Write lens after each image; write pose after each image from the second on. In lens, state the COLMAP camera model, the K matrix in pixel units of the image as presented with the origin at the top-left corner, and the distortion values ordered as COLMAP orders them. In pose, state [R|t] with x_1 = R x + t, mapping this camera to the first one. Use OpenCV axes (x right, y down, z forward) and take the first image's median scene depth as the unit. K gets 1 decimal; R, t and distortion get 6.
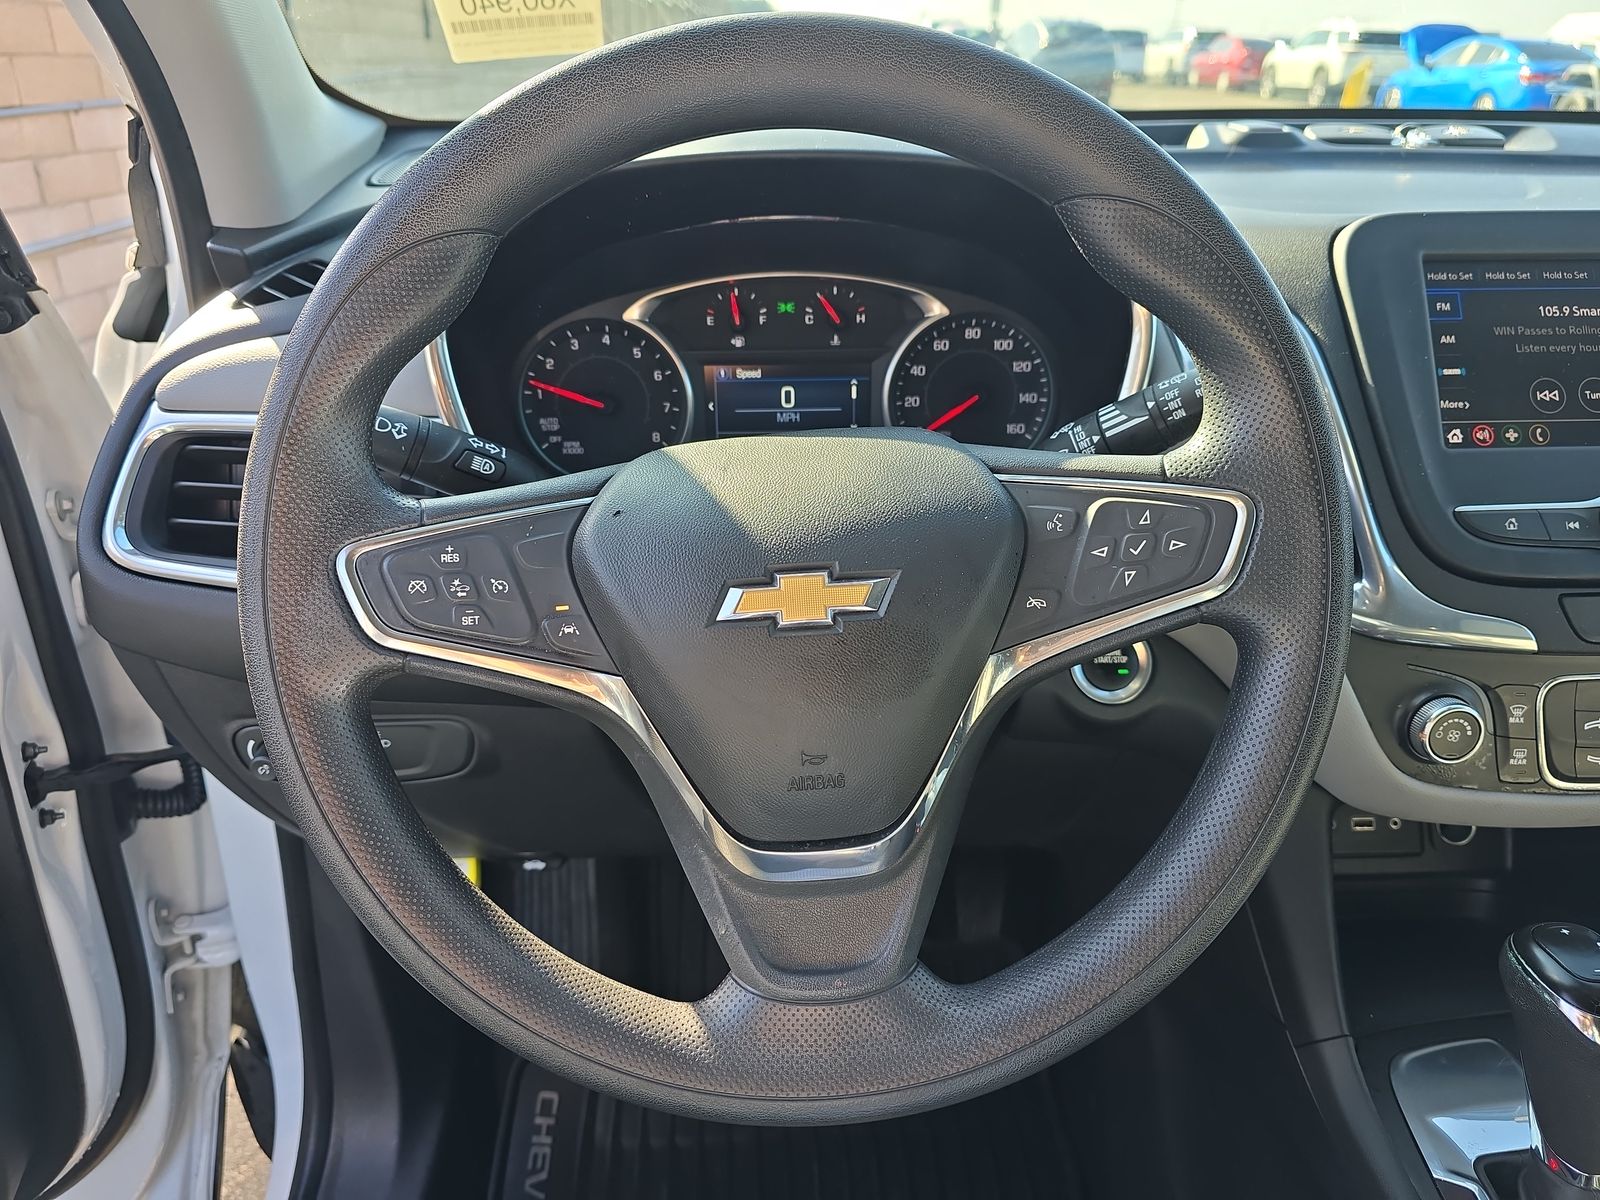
lens RADIAL K [[1080.7, 0, 800.0], [0, 1080.7, 600.0], [0, 0, 1]] dist [0.007210, -0.001955]
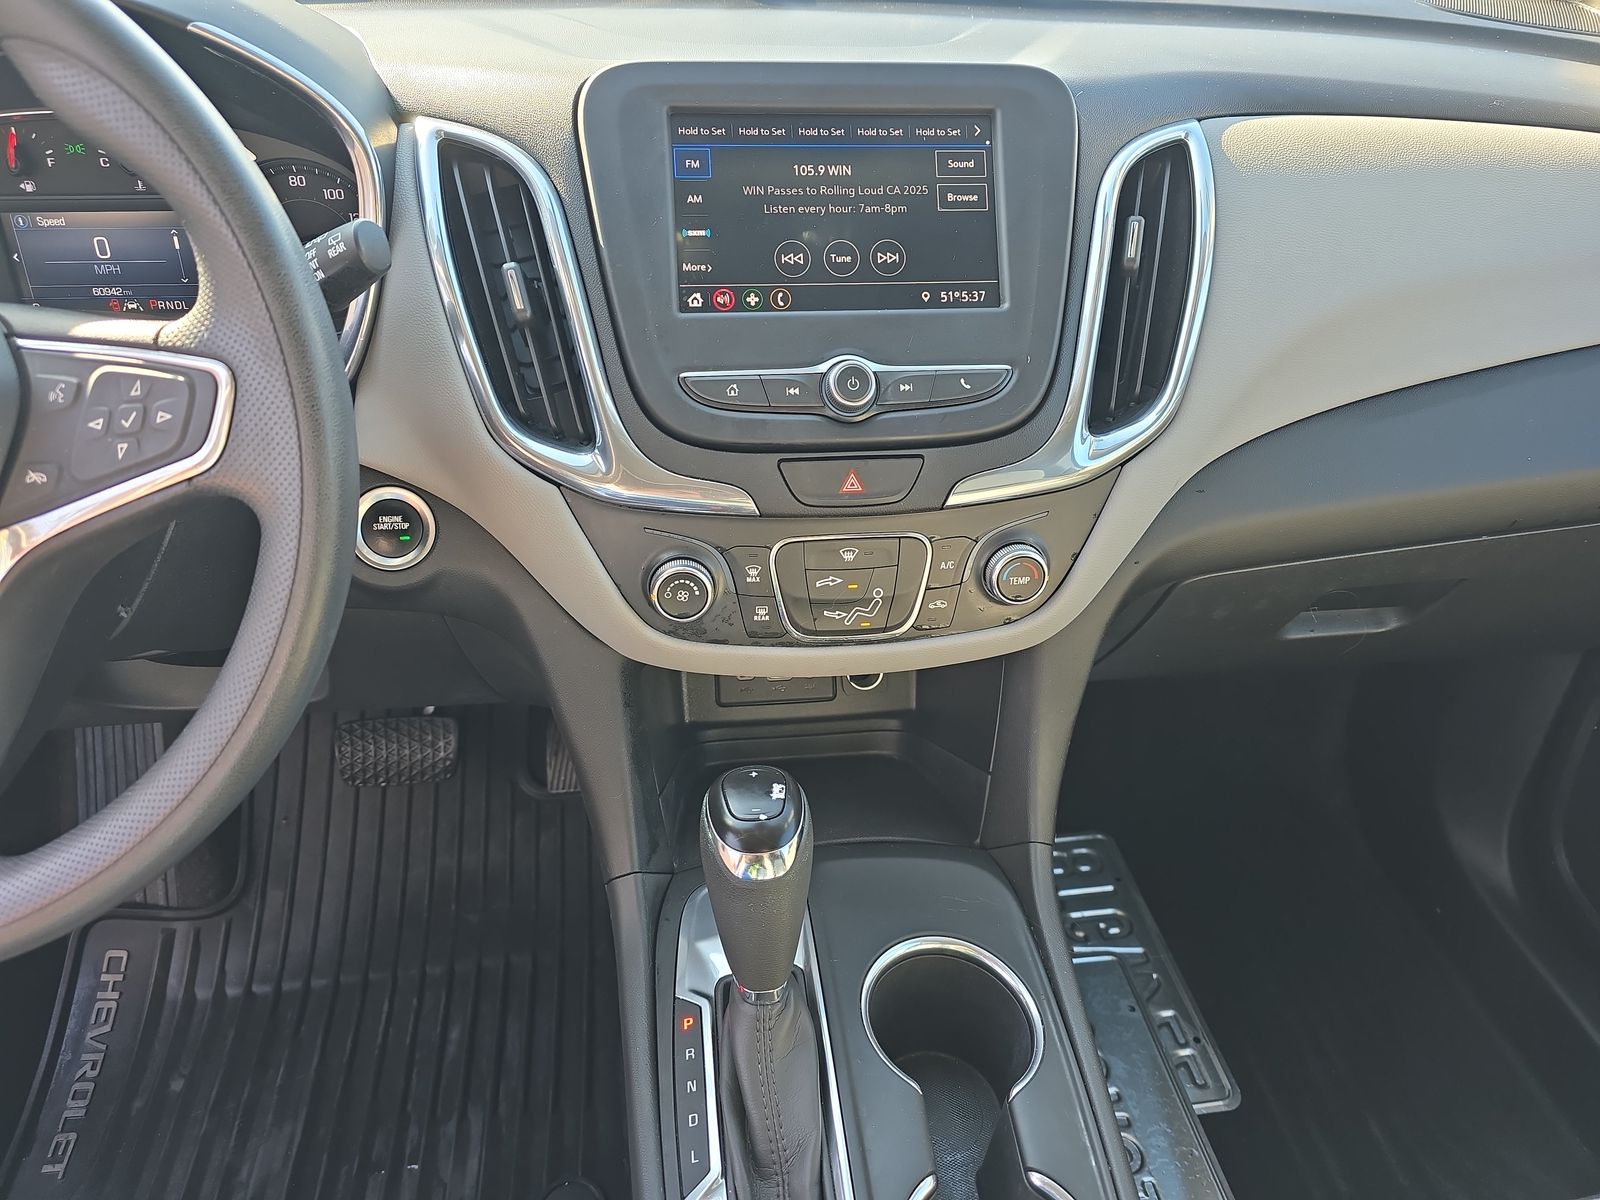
lens RADIAL K [[1068.7, 0, 803.2], [0, 1068.7, 596.5], [0, 0, 1]] dist [0.062126, -0.053046]
pose [[0.996335, -0.020373, 0.083074, 0.583632], [0.008912, 0.990660, 0.136062, -0.012678], [-0.085070, -0.134823, 0.987211, -0.029020]]
